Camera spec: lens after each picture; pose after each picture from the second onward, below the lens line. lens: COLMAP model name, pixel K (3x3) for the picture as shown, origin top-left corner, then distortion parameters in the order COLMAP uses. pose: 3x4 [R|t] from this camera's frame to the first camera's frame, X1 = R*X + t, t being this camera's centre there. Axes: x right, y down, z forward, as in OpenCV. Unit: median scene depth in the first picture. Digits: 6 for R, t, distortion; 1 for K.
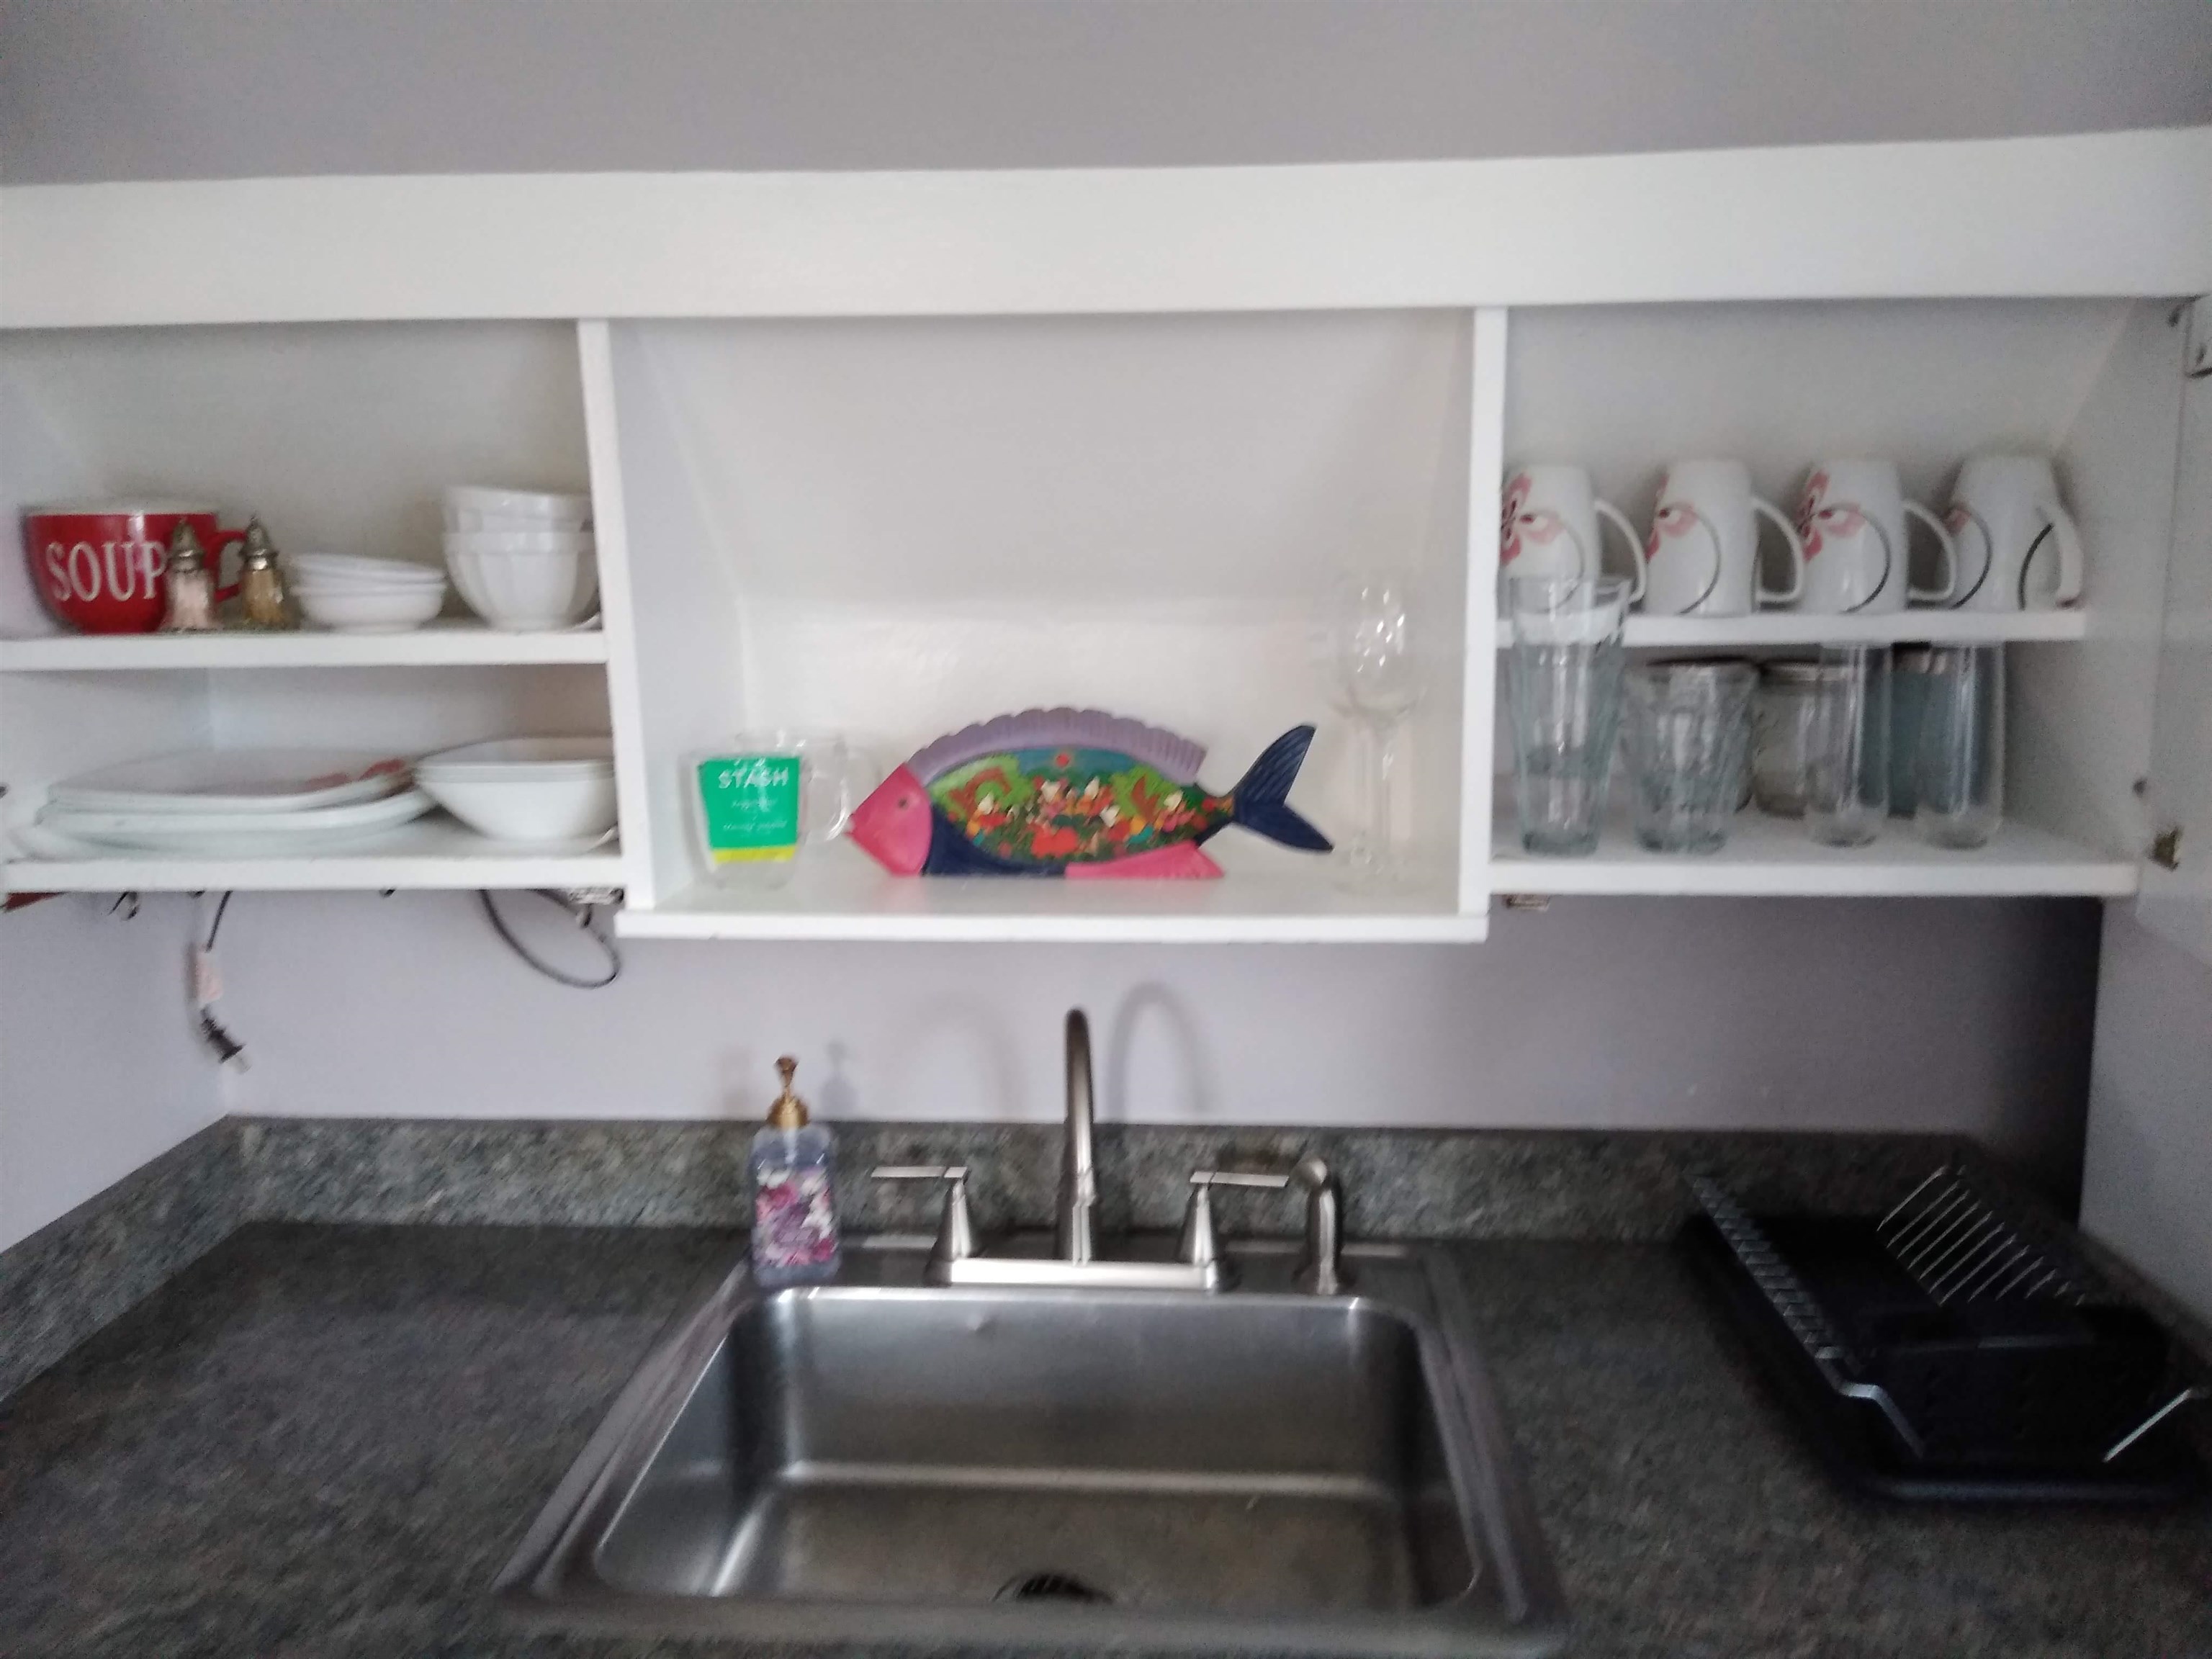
lens RADIAL K [[1758.0, 0, 1104.7], [0, 1758.0, 826.8], [0, 0, 1]] dist [0.034379, -0.007839]
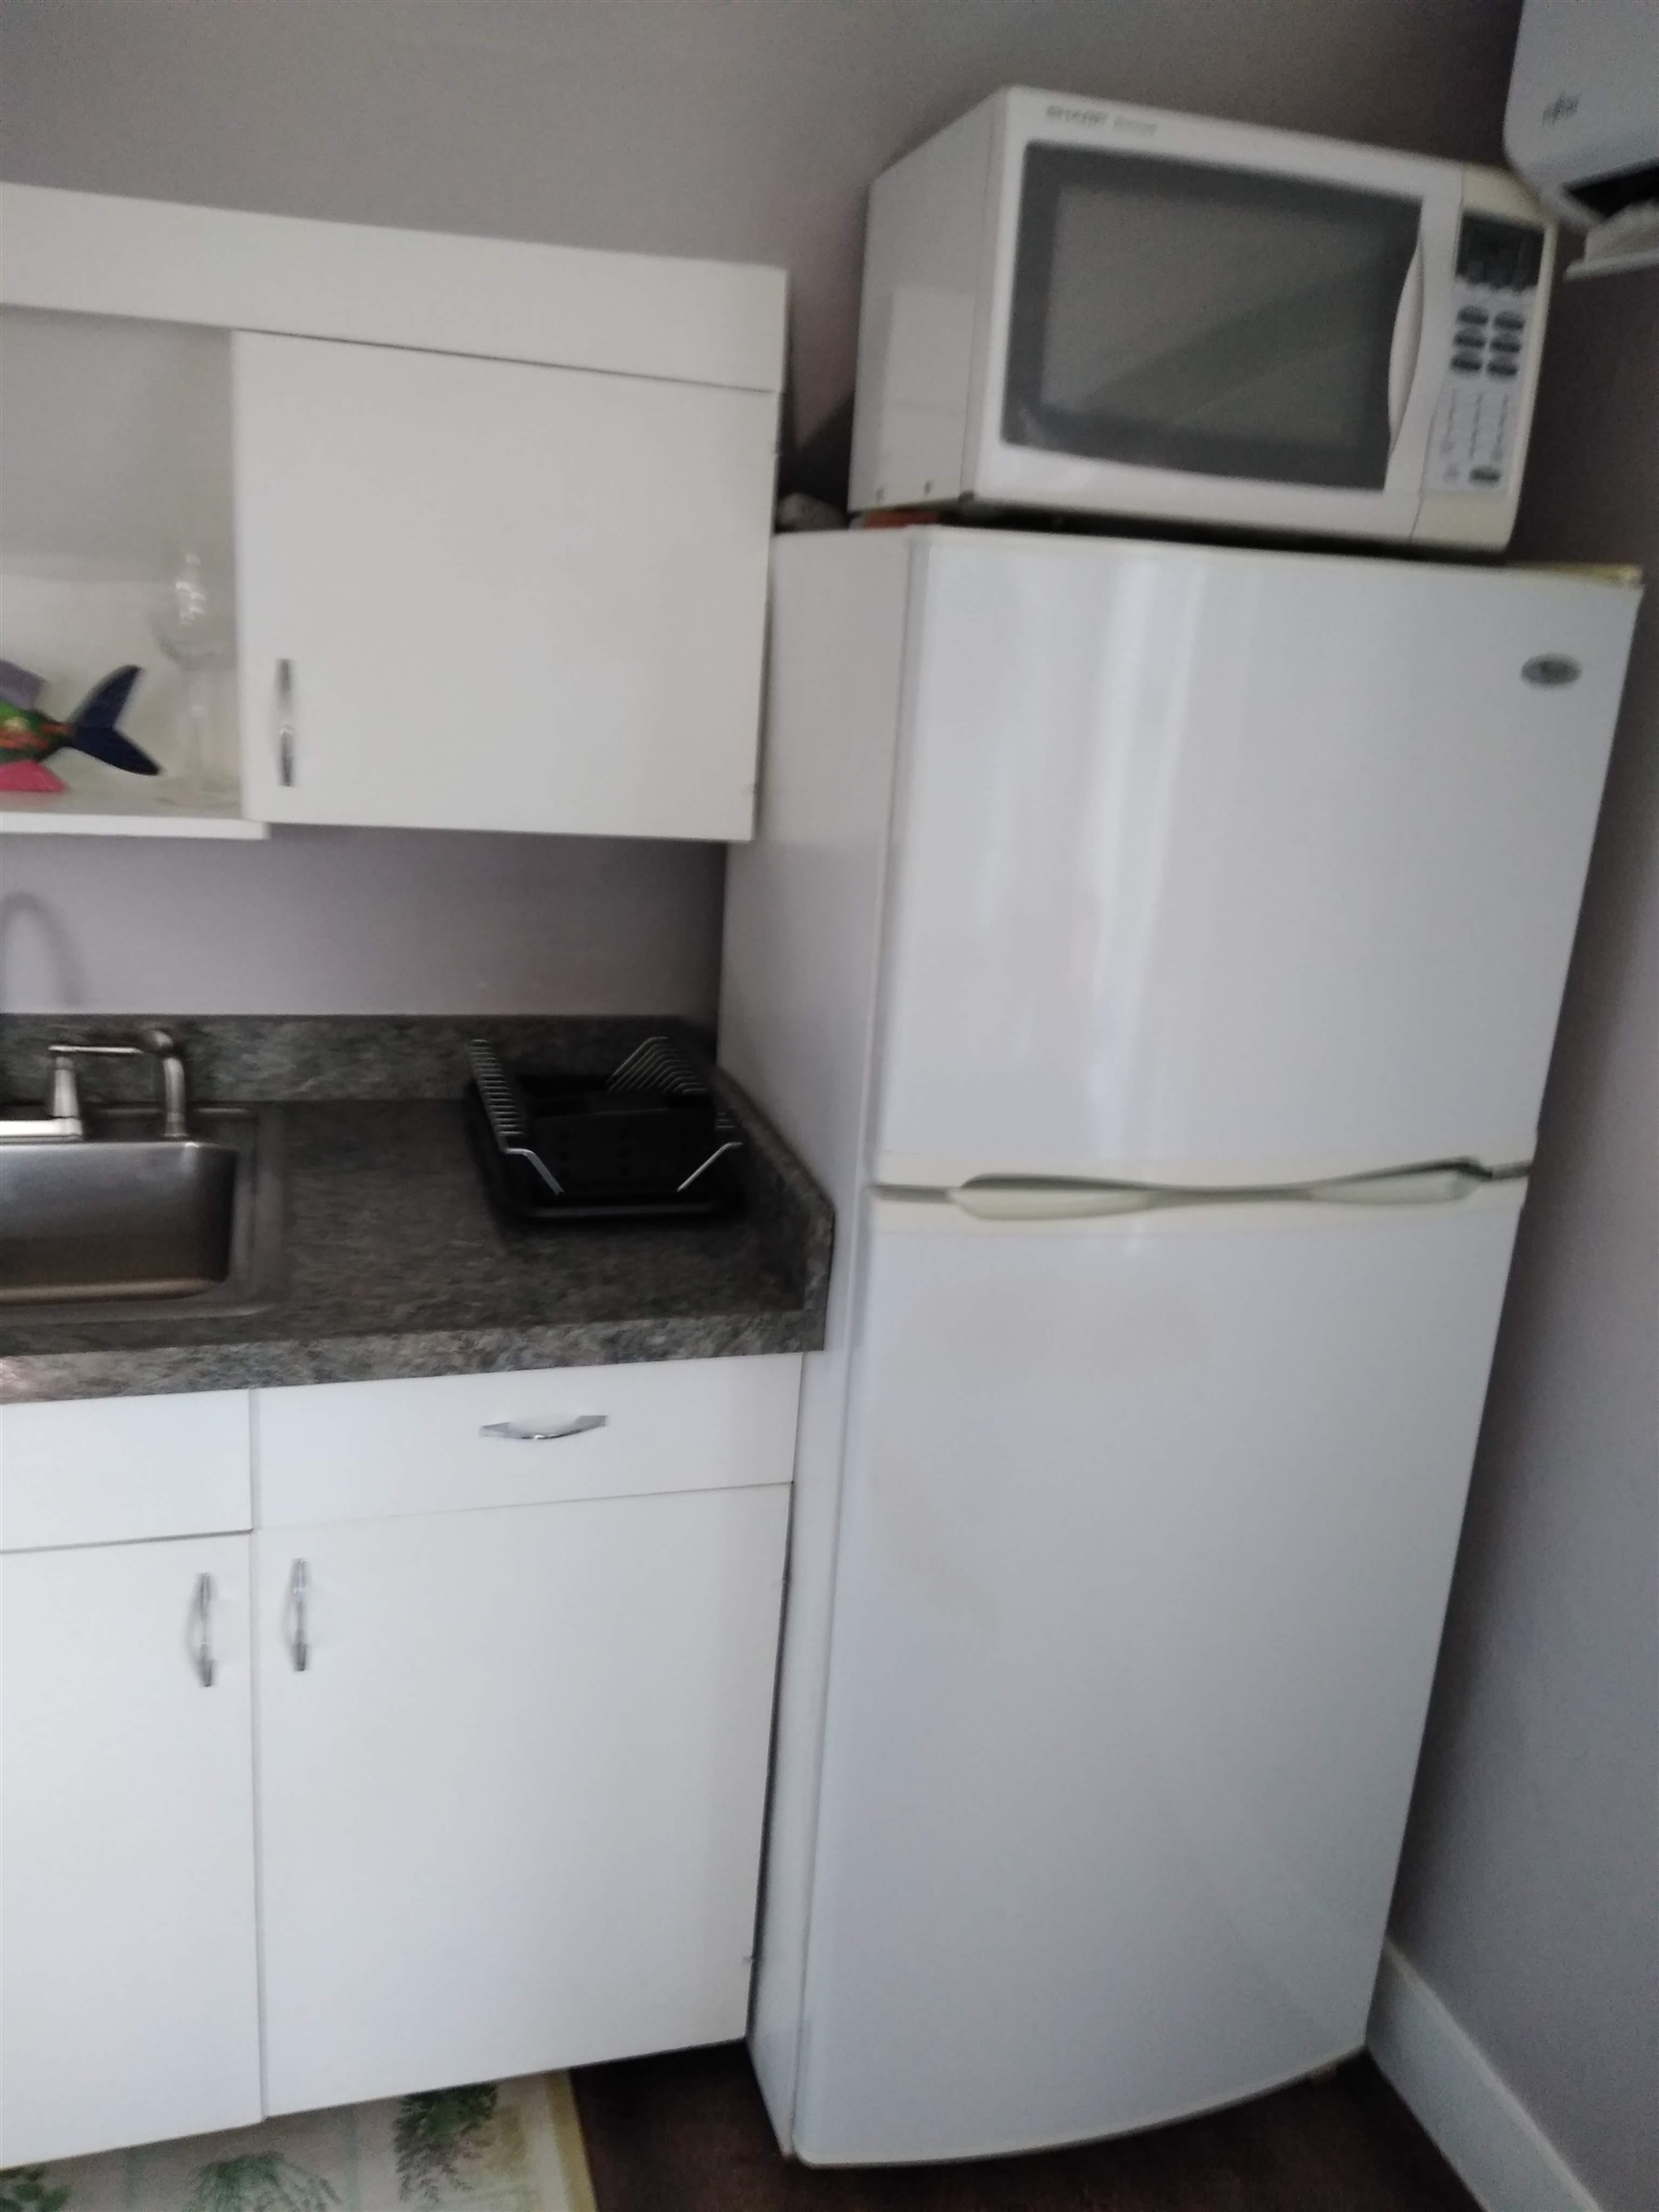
lens RADIAL K [[1758.0, 0, 831.5], [0, 1758.0, 1107.3], [0, 0, 1]] dist [0.034379, -0.007839]
pose [[0.935879, -0.016730, 0.351923, 0.121733], [-0.028983, 0.991831, 0.124226, 0.073361], [-0.351127, -0.126460, 0.927749, -0.322457]]
